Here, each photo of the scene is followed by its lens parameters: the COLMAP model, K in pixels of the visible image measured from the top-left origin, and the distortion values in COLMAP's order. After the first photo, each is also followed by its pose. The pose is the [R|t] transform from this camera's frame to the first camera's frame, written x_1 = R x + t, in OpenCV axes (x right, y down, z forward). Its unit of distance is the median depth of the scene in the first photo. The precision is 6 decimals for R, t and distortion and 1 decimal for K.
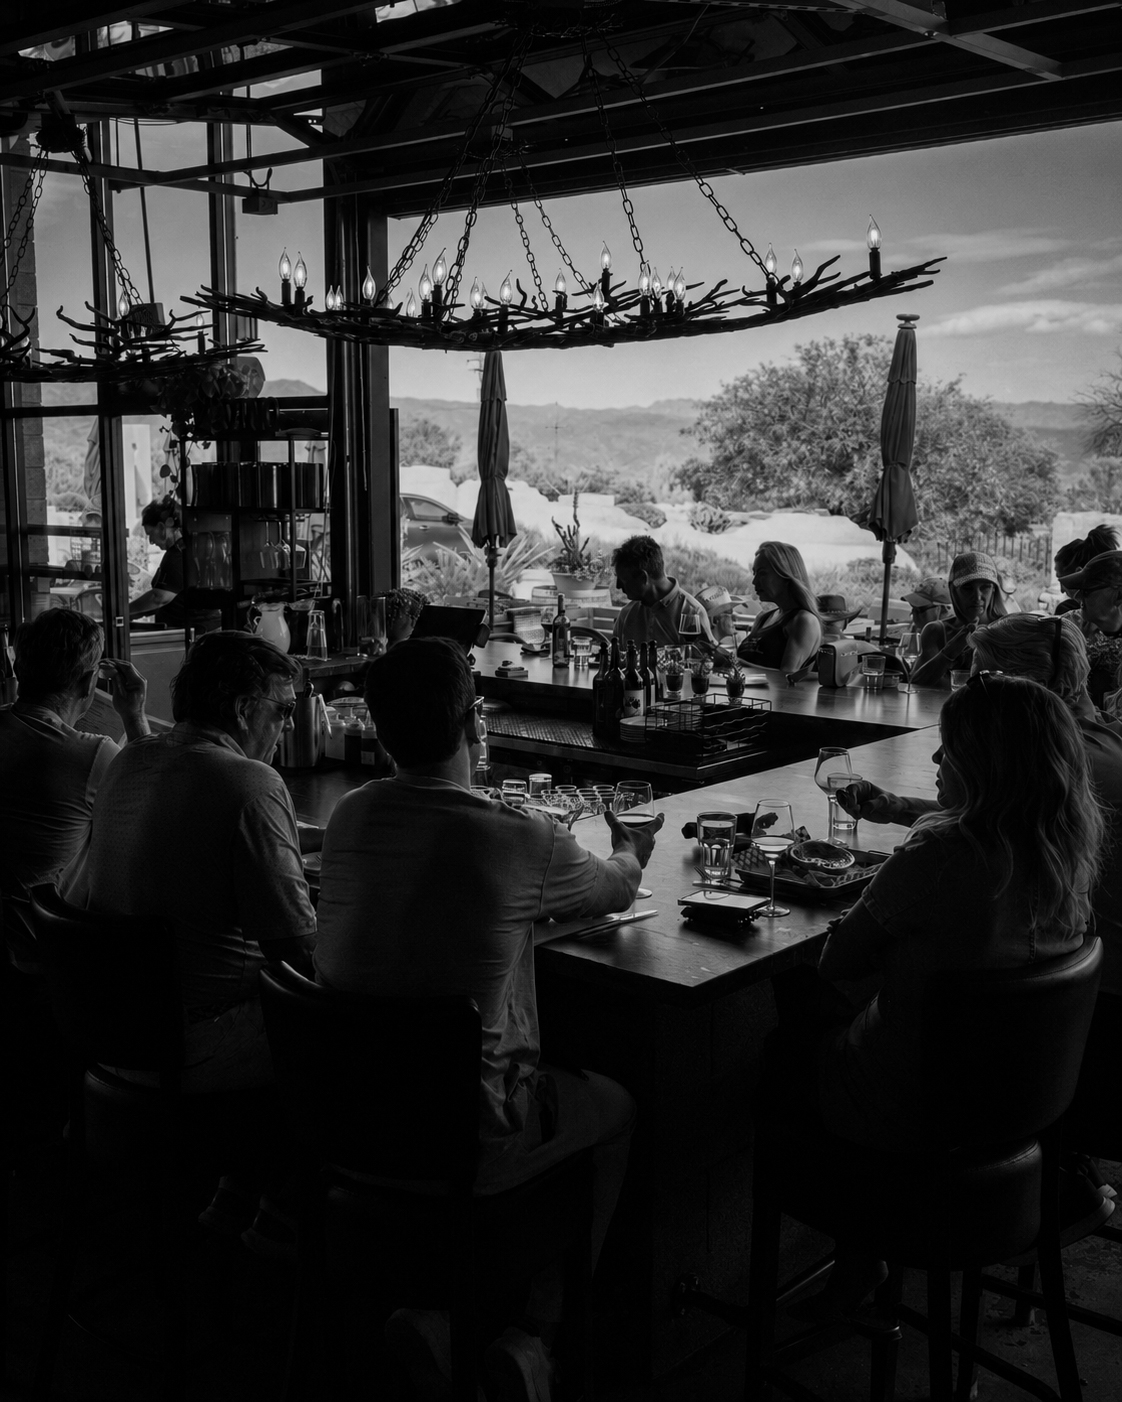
lens RADIAL K [[1648.4, 0, 561.4], [0, 1648.4, 748.9], [0, 0, 1]] dist [0.014613, 0.022856]
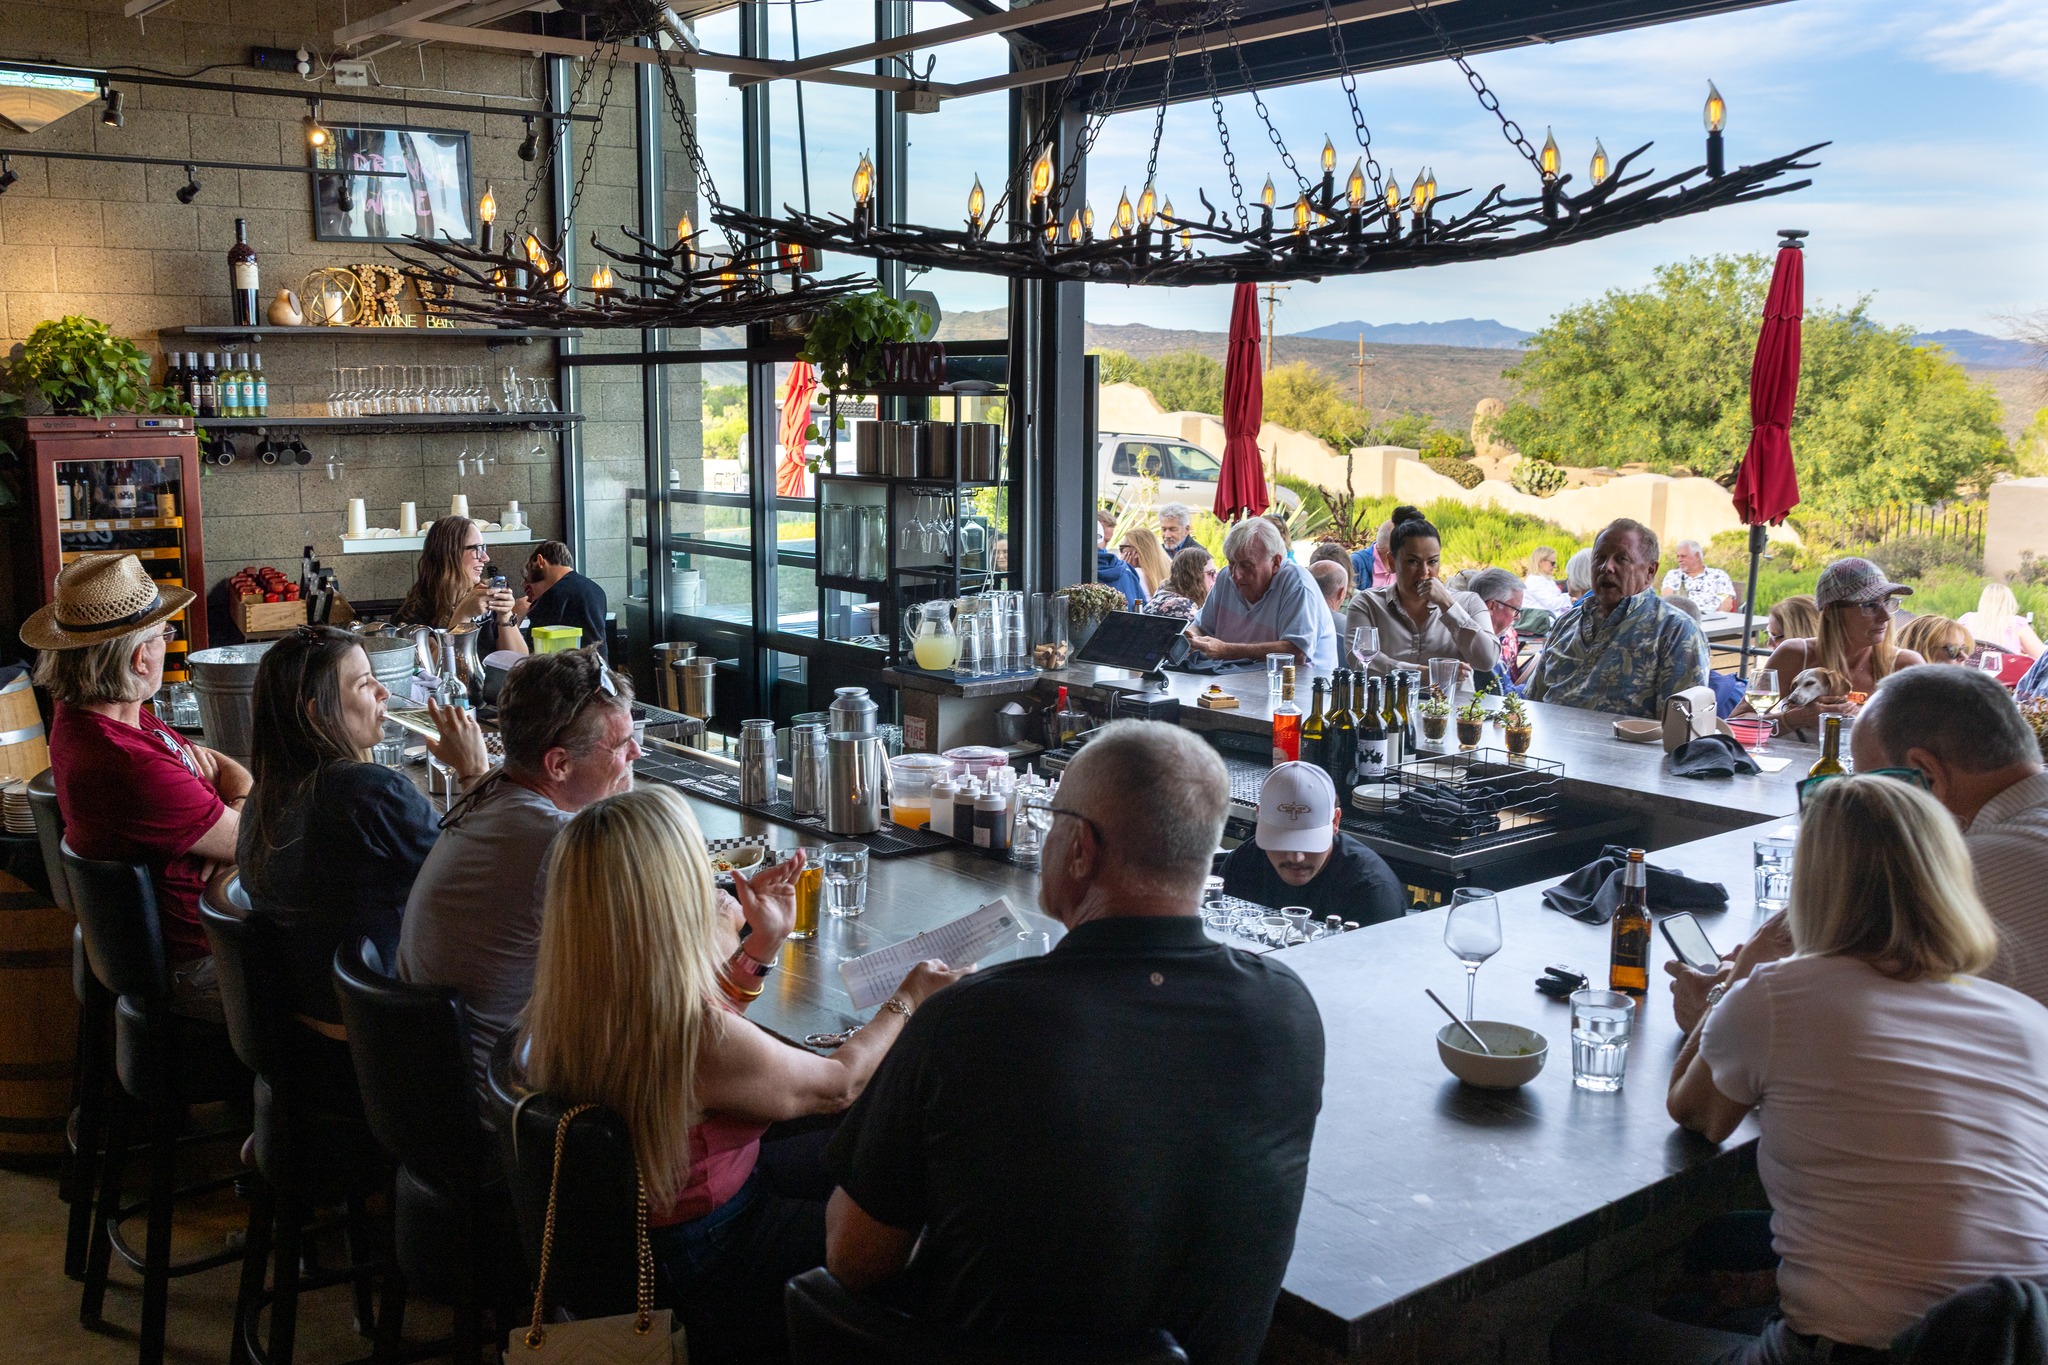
lens RADIAL K [[1865.5, 0, 1024.0], [0, 1865.5, 682.5], [0, 0, 1]] dist [-0.002374, 0.078328]
pose [[0.982783, 0.034676, -0.181483, 0.033995], [-0.038635, 0.999085, -0.018322, -0.033282], [0.180682, 0.025018, 0.983223, 0.124253]]
